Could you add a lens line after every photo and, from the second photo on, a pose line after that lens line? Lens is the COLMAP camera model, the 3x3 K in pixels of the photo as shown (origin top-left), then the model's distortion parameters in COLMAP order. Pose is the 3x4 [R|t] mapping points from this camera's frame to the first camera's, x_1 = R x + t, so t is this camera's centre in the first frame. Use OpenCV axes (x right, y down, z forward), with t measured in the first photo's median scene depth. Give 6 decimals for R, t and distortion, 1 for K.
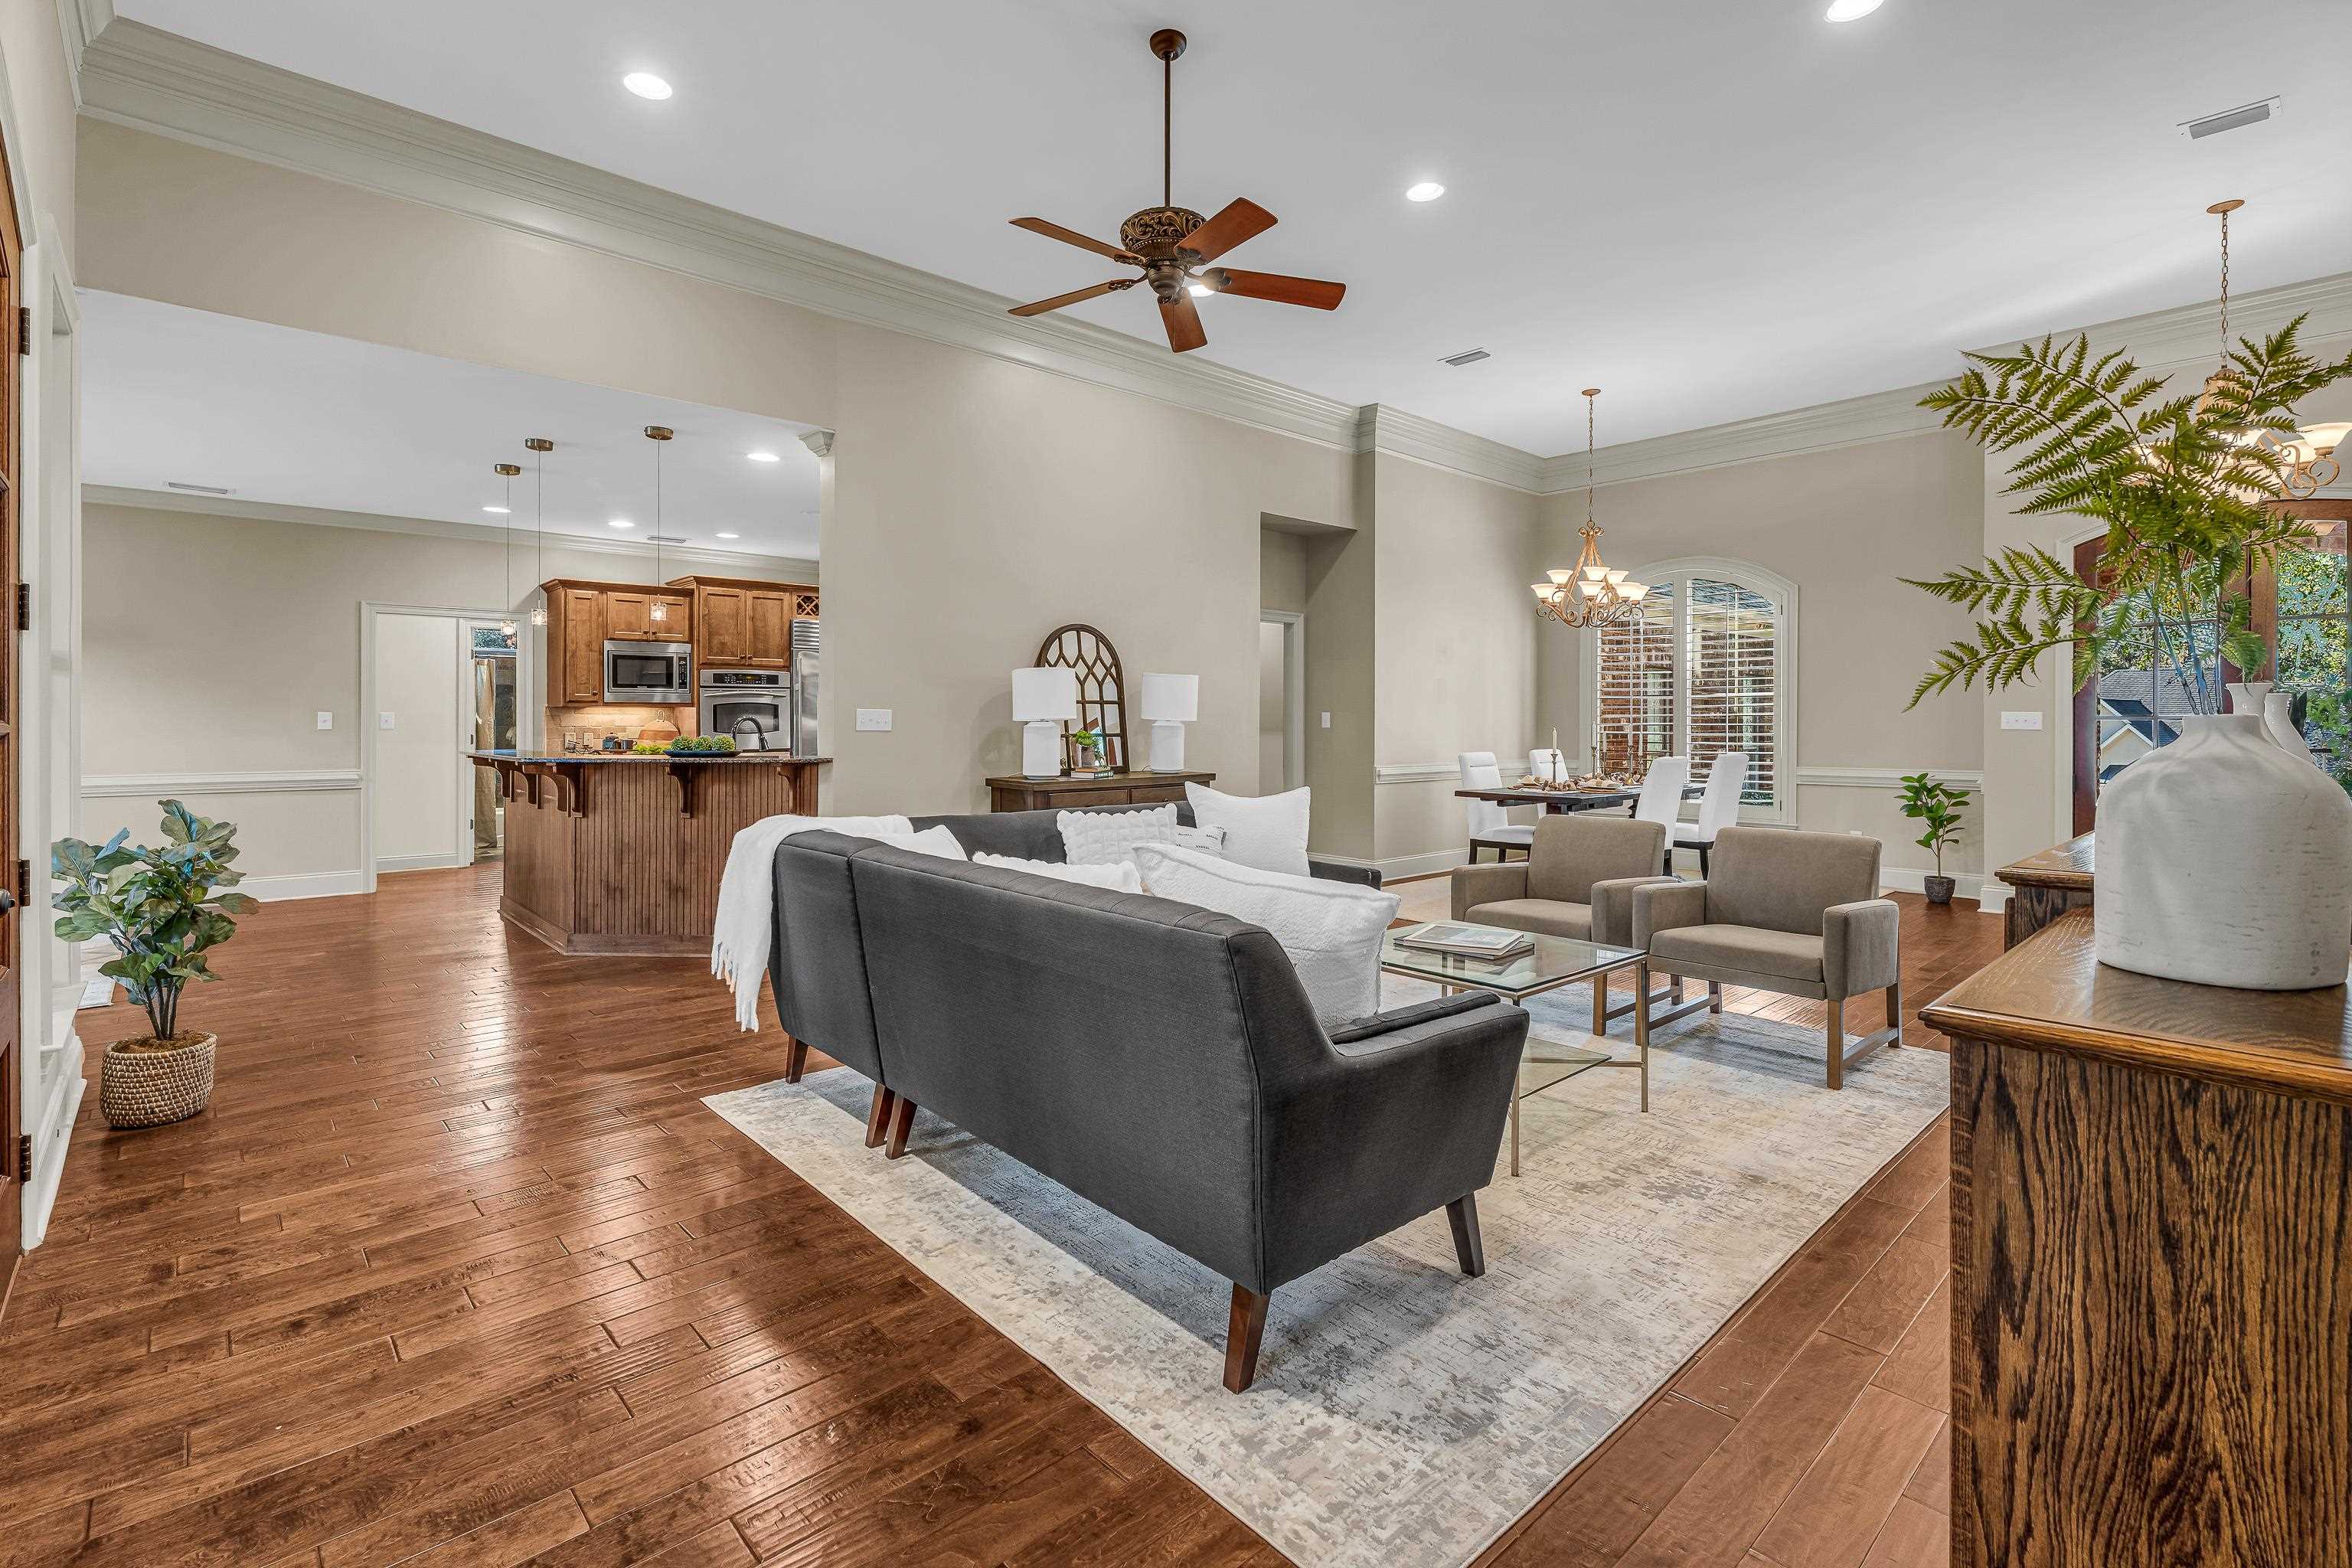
lens RADIAL K [[1076.4, 0, 1107.3], [0, 1076.4, 713.2], [0, 0, 1]] dist [0.002660, 0.001439]
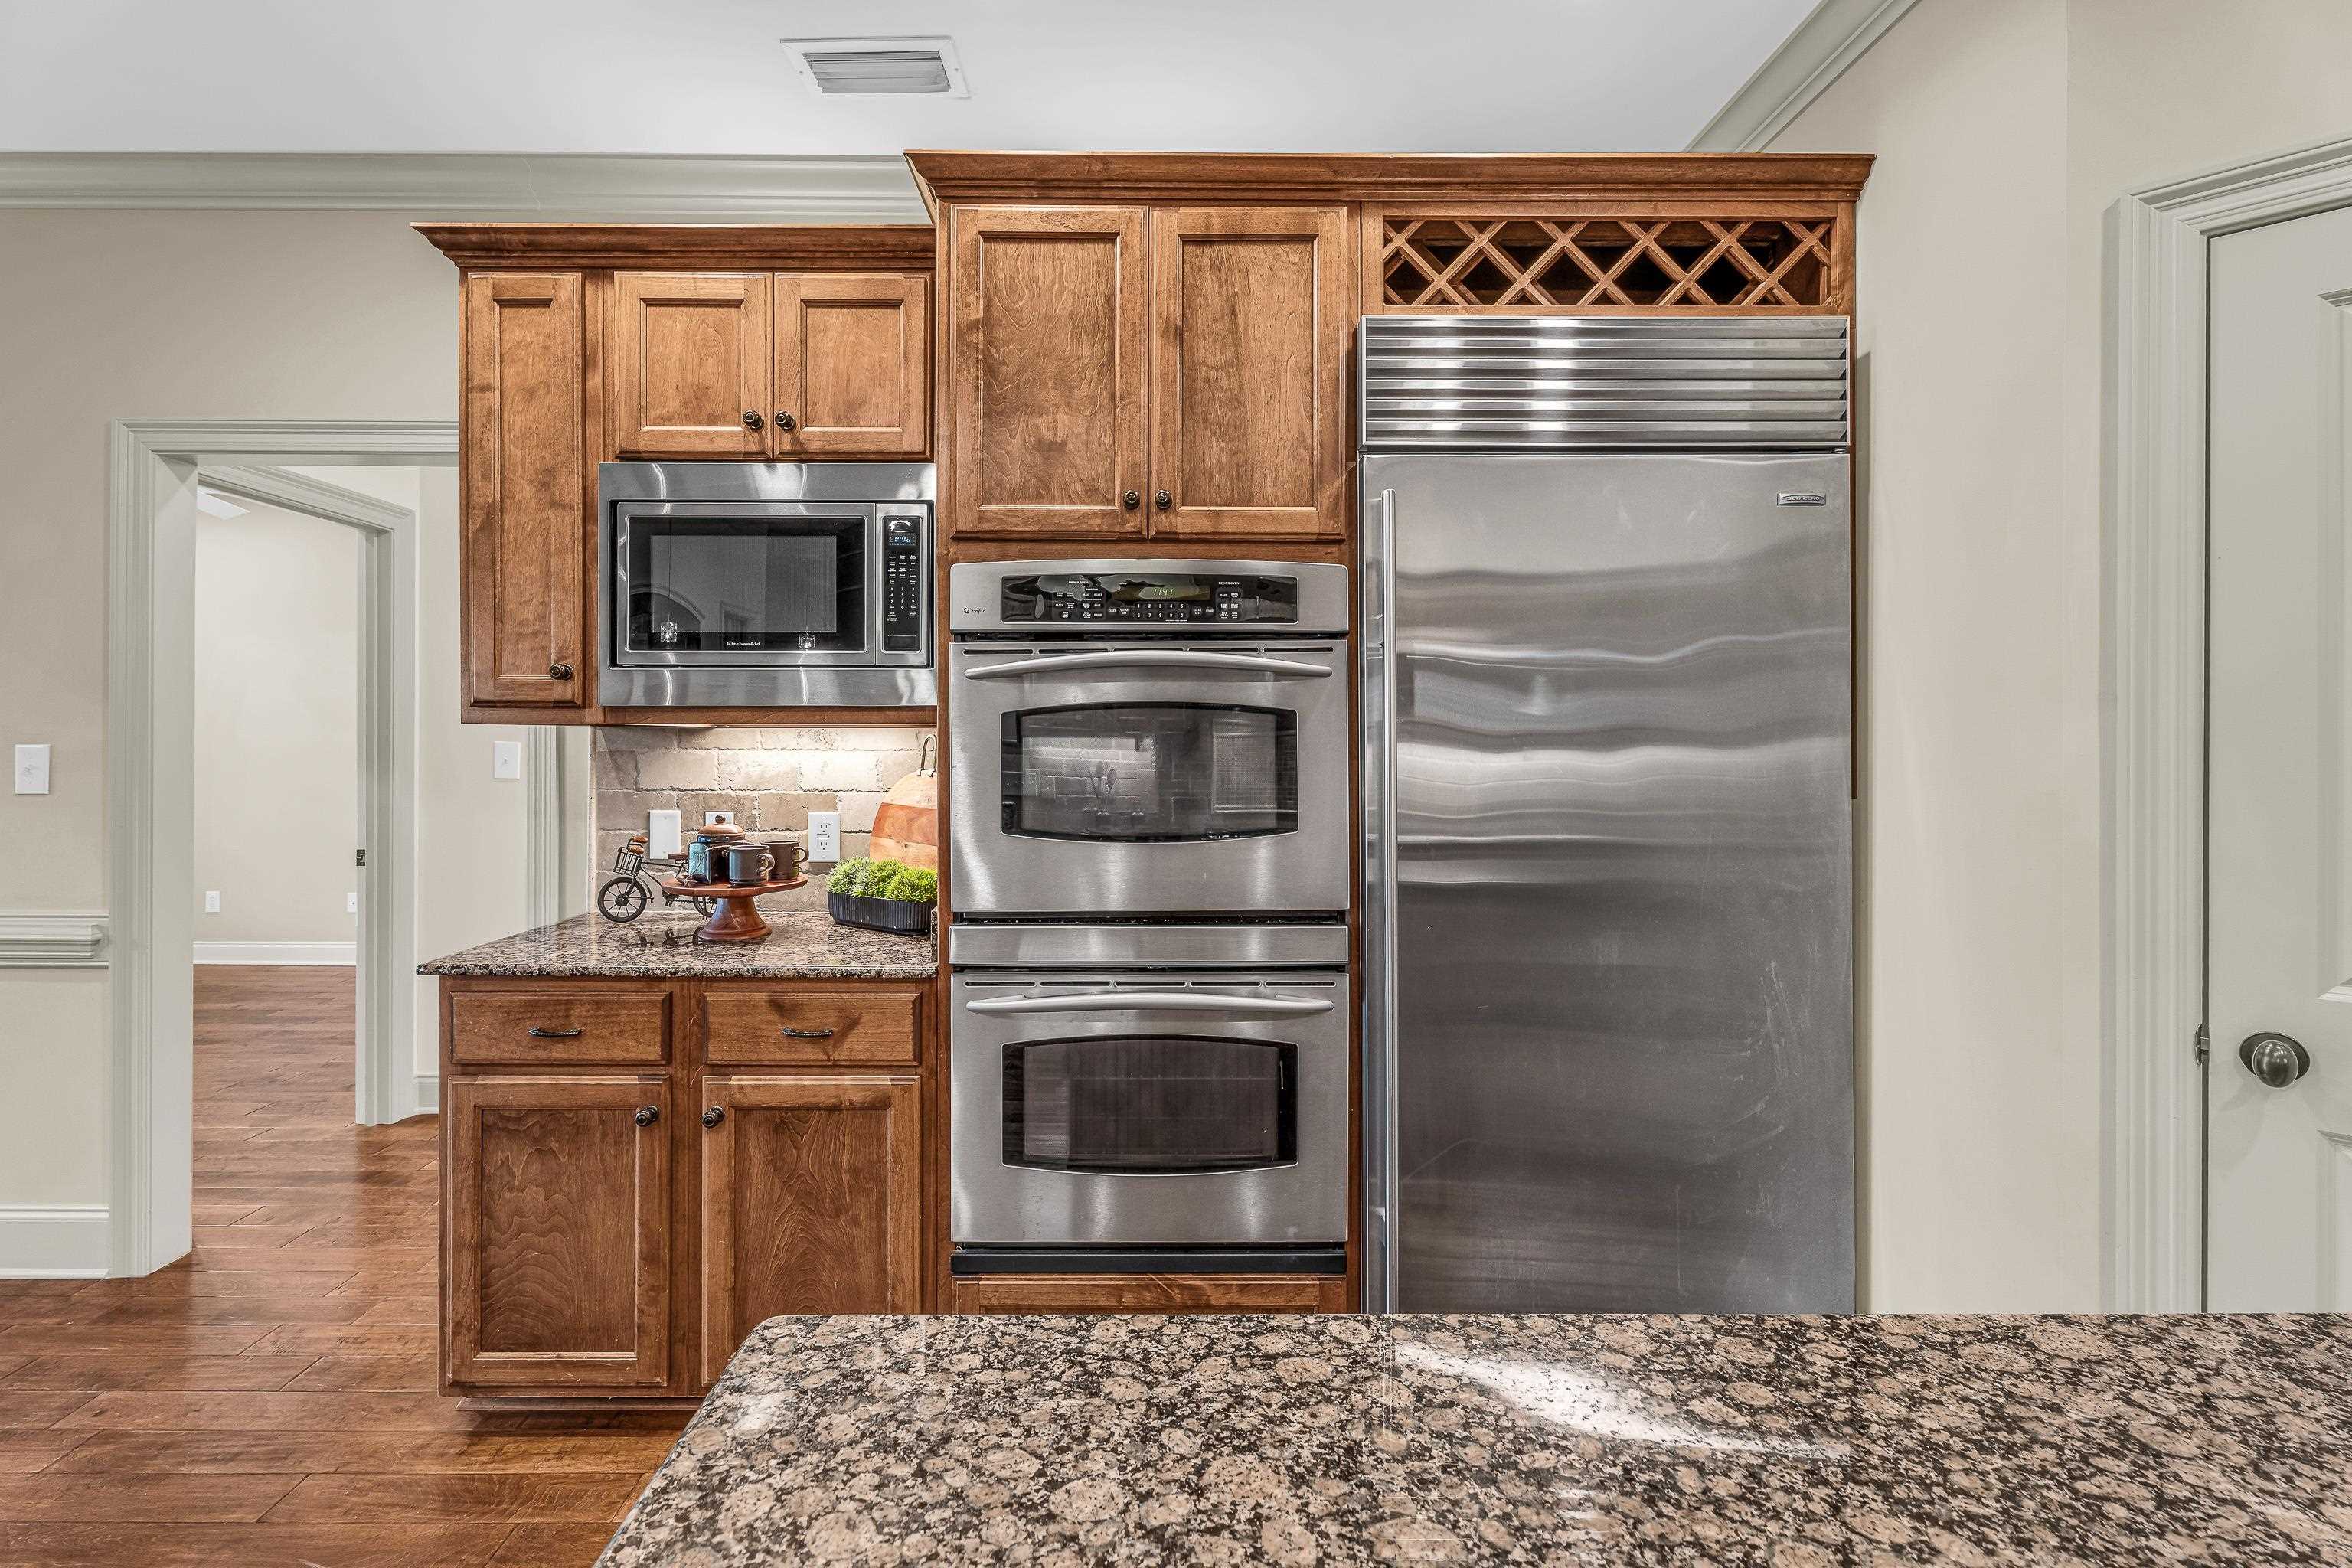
lens RADIAL K [[1076.4, 0, 1190.1], [0, 1076.4, 749.3], [0, 0, 1]] dist [0.002660, 0.001439]
pose [[0.755392, 0.002390, -0.655269, -0.182013], [-0.000282, 0.999994, 0.003322, -0.000181], [0.655273, -0.002325, 0.755388, 0.849403]]
